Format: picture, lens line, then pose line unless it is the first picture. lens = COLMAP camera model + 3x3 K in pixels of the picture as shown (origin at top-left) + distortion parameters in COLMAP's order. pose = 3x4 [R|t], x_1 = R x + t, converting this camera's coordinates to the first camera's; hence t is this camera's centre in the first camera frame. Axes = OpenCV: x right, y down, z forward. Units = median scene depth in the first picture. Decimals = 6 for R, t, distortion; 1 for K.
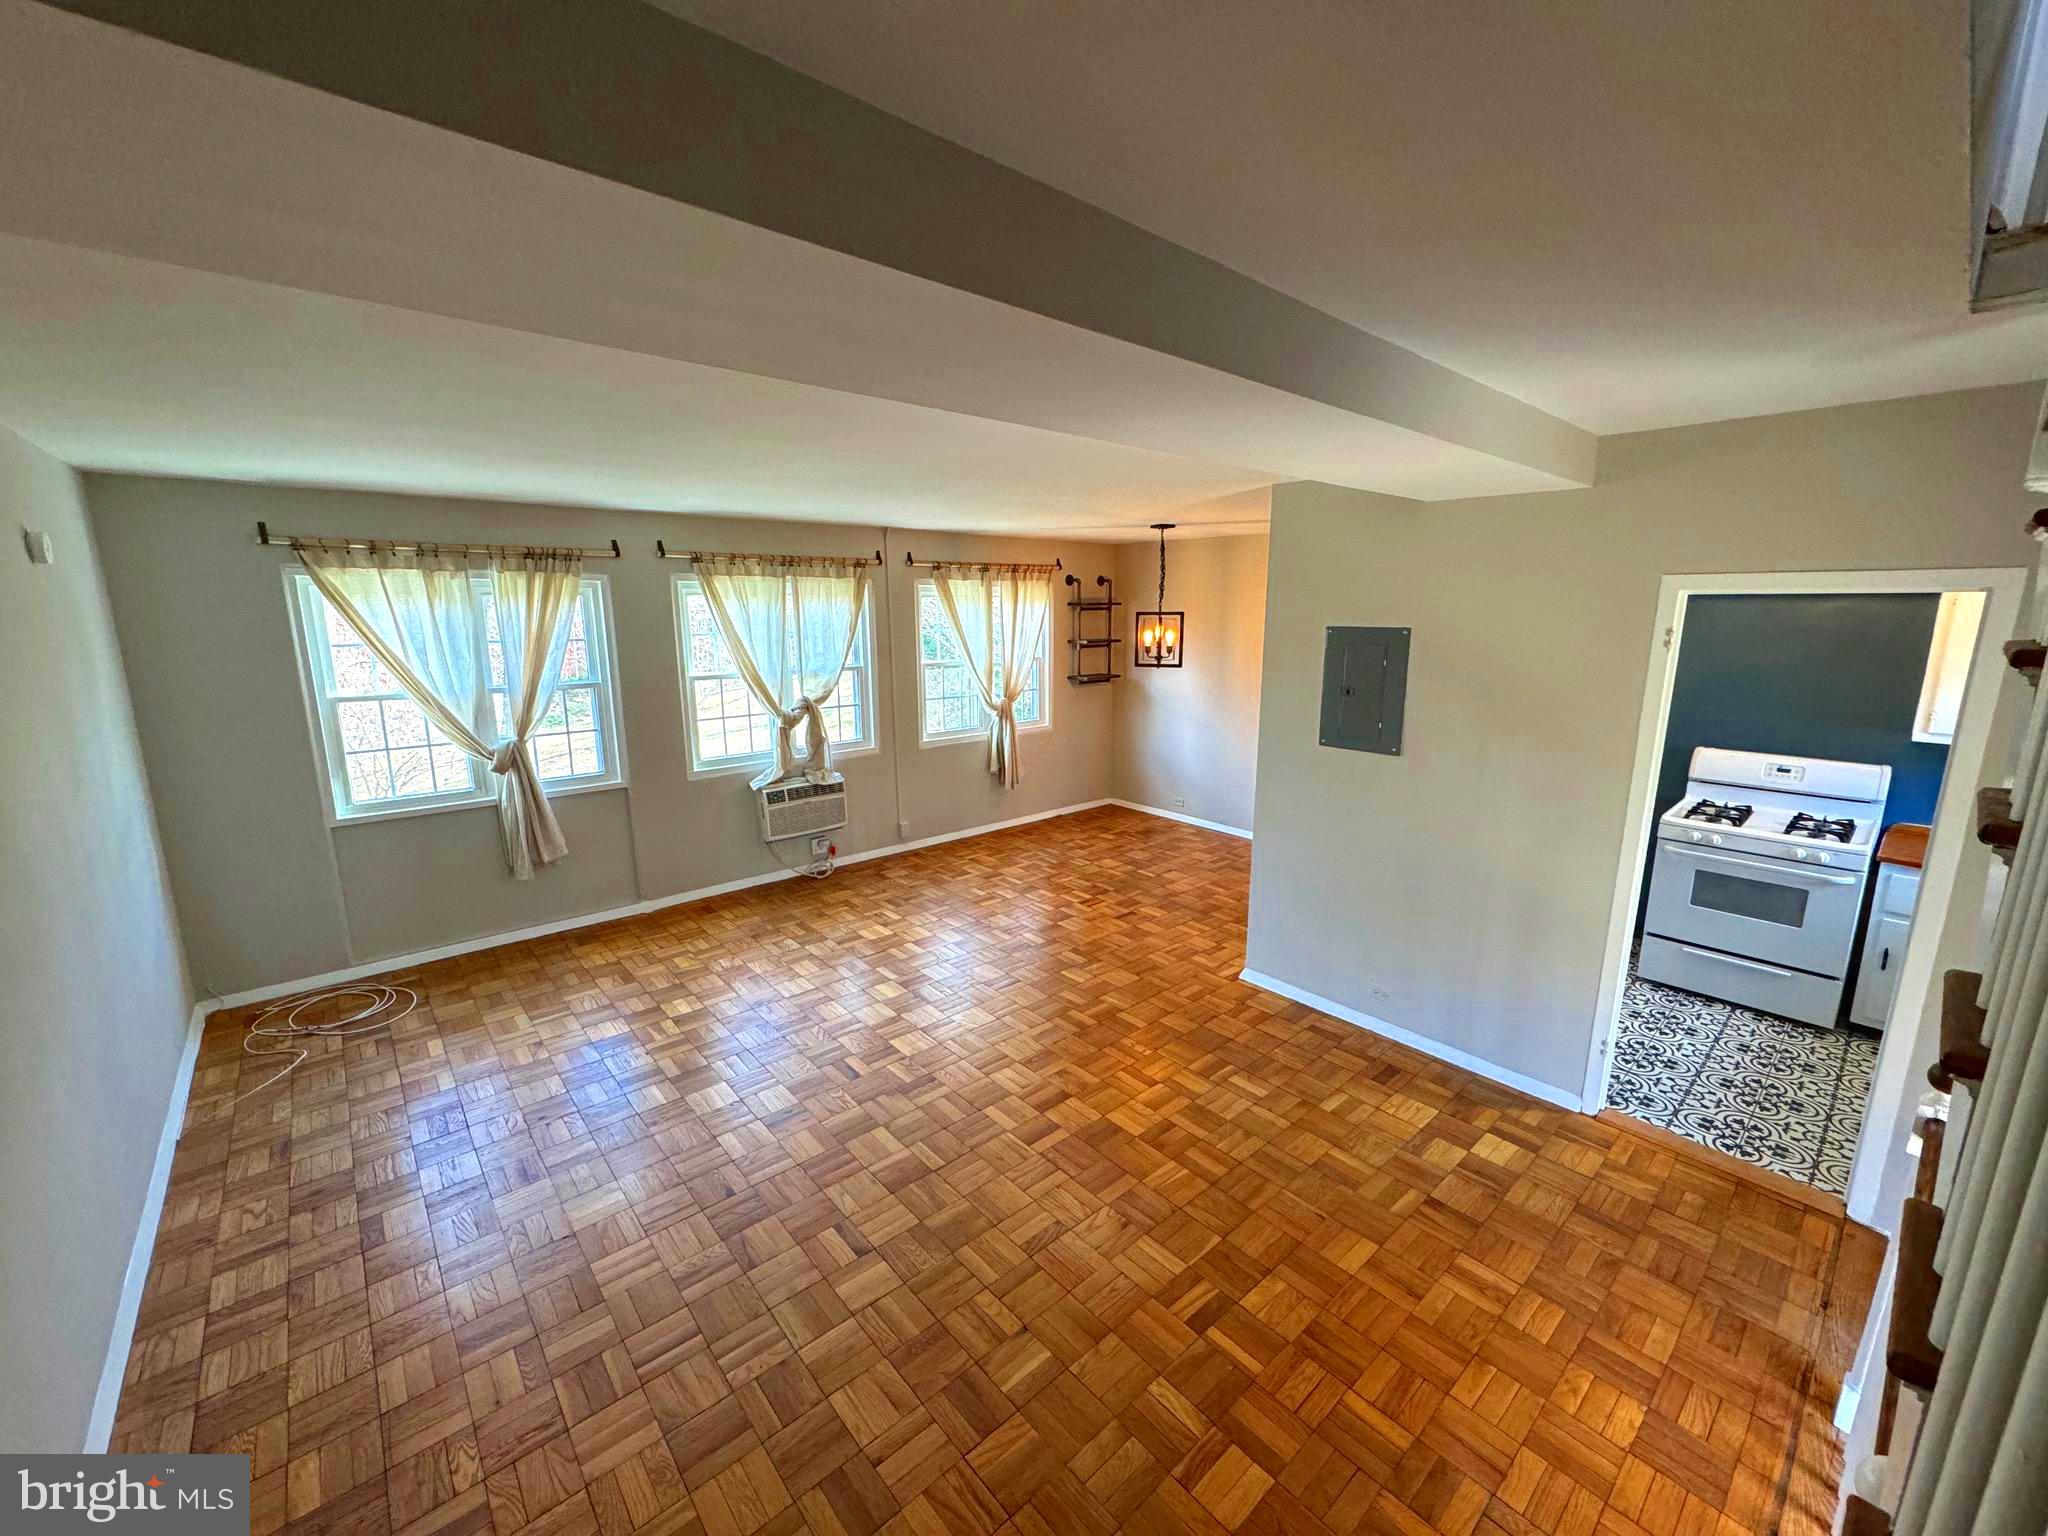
lens RADIAL K [[814.1, 0, 1024.0], [0, 814.1, 768.0], [0, 0, 1]] dist [-0.002652, 0.000053]
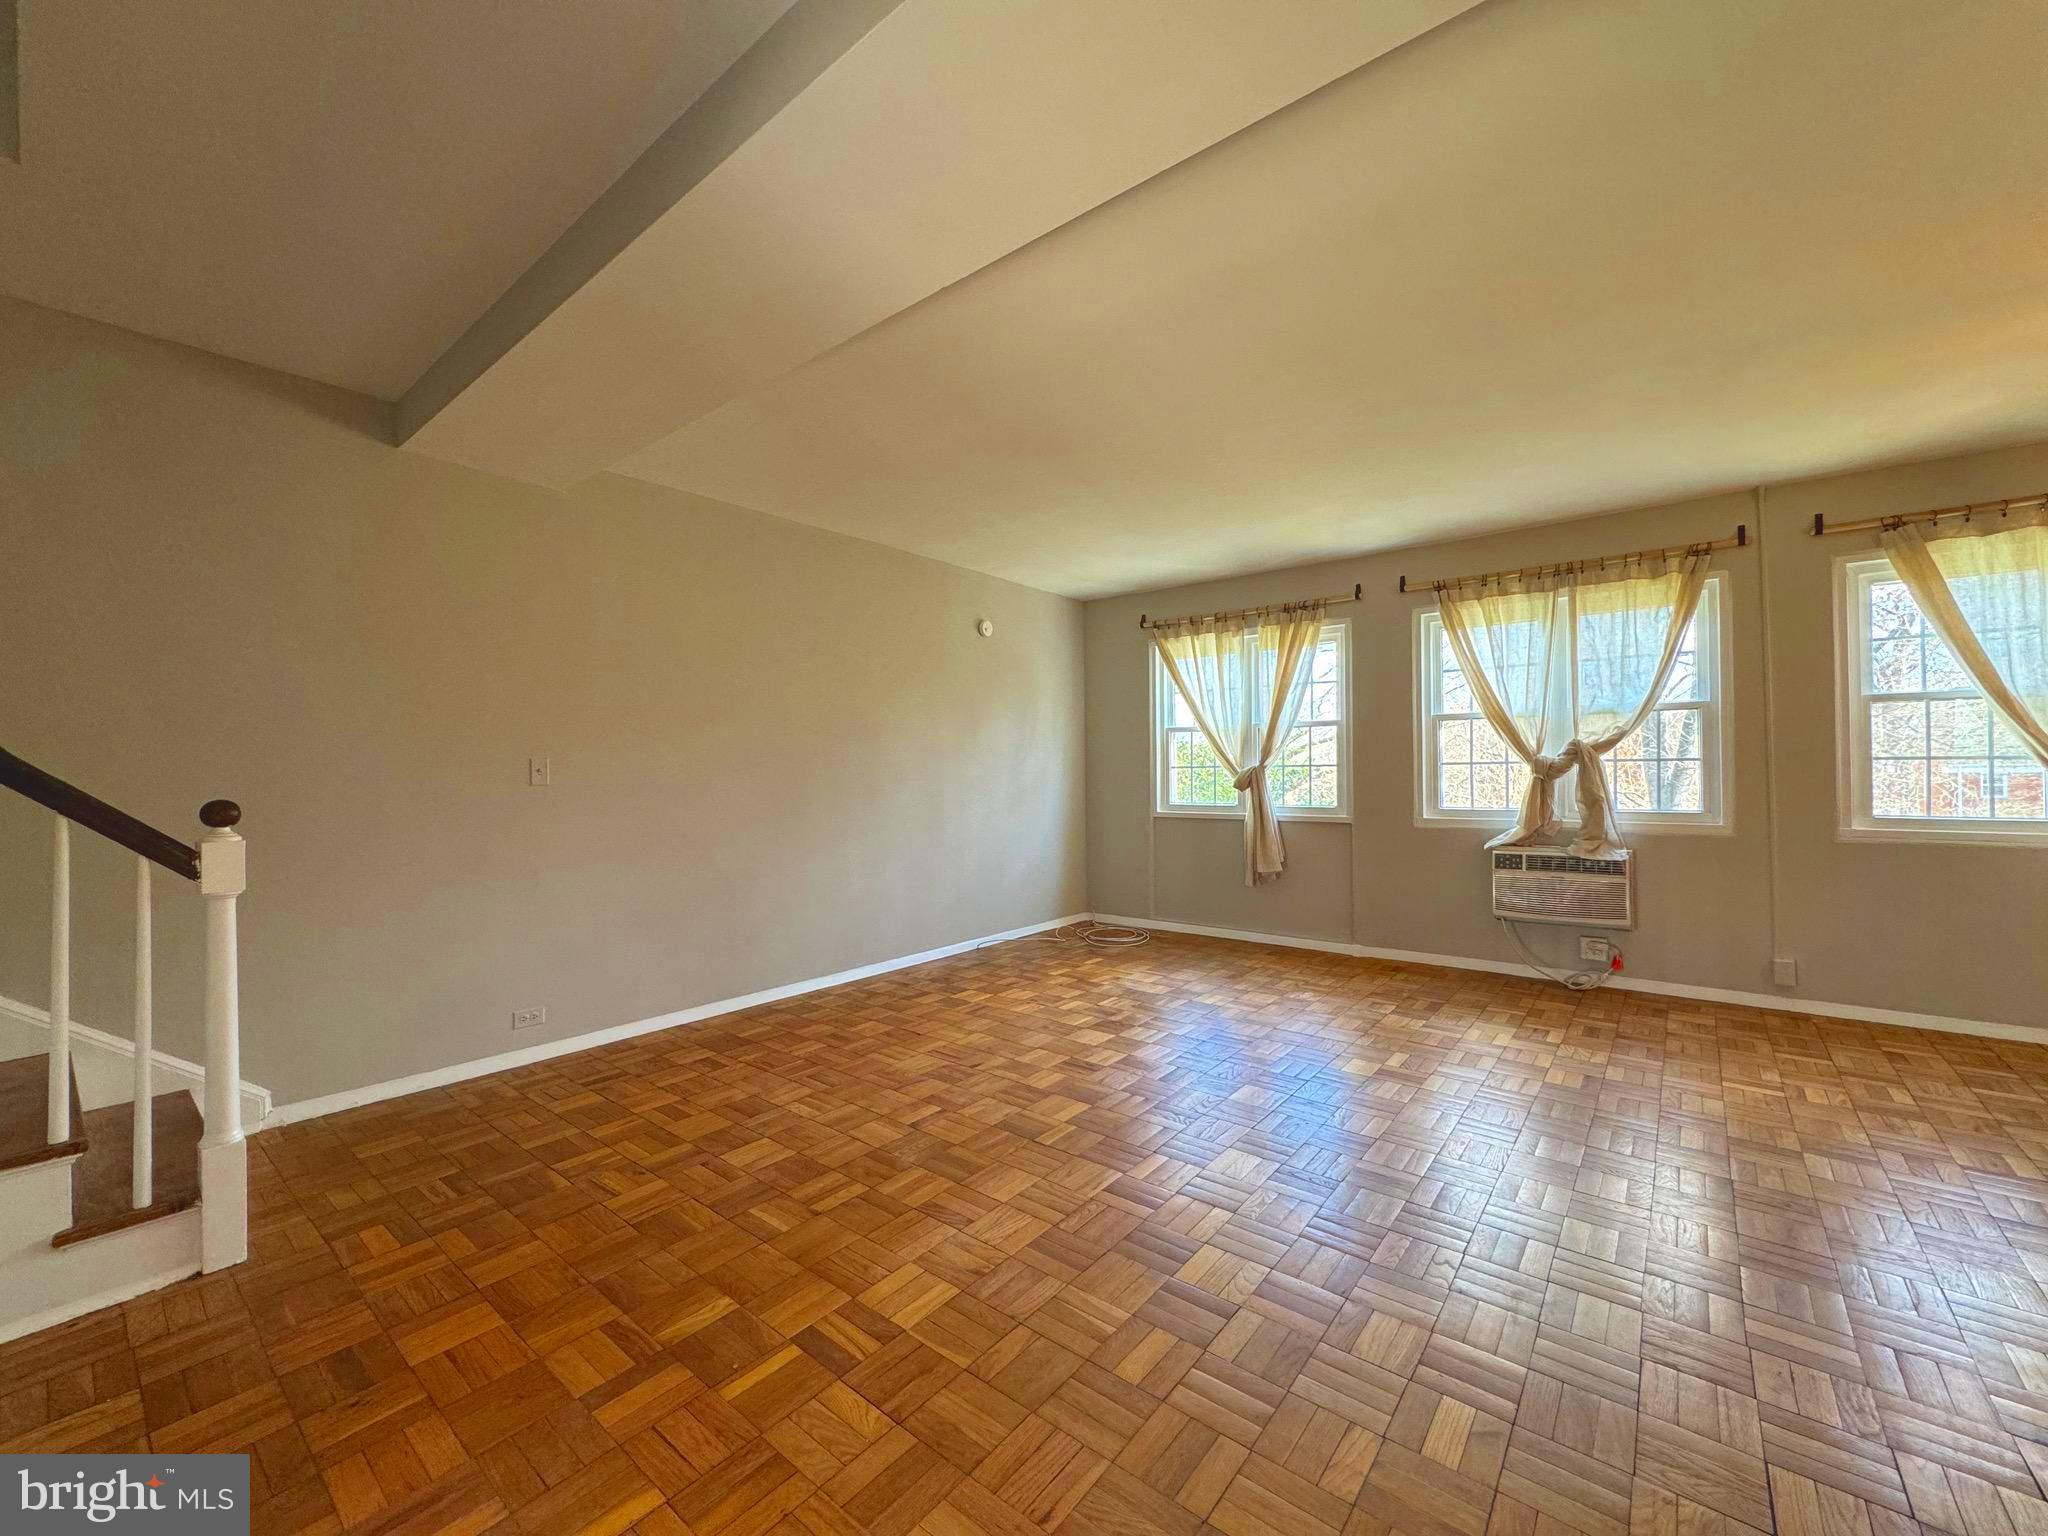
lens RADIAL K [[814.1, 0, 1024.0], [0, 814.1, 768.0], [0, 0, 1]] dist [-0.002652, 0.000053]
pose [[0.167543, -0.007651, -0.985835, 0.535644], [-0.187241, 0.981522, -0.039440, 0.088169], [0.967920, 0.191197, 0.163015, 0.526994]]
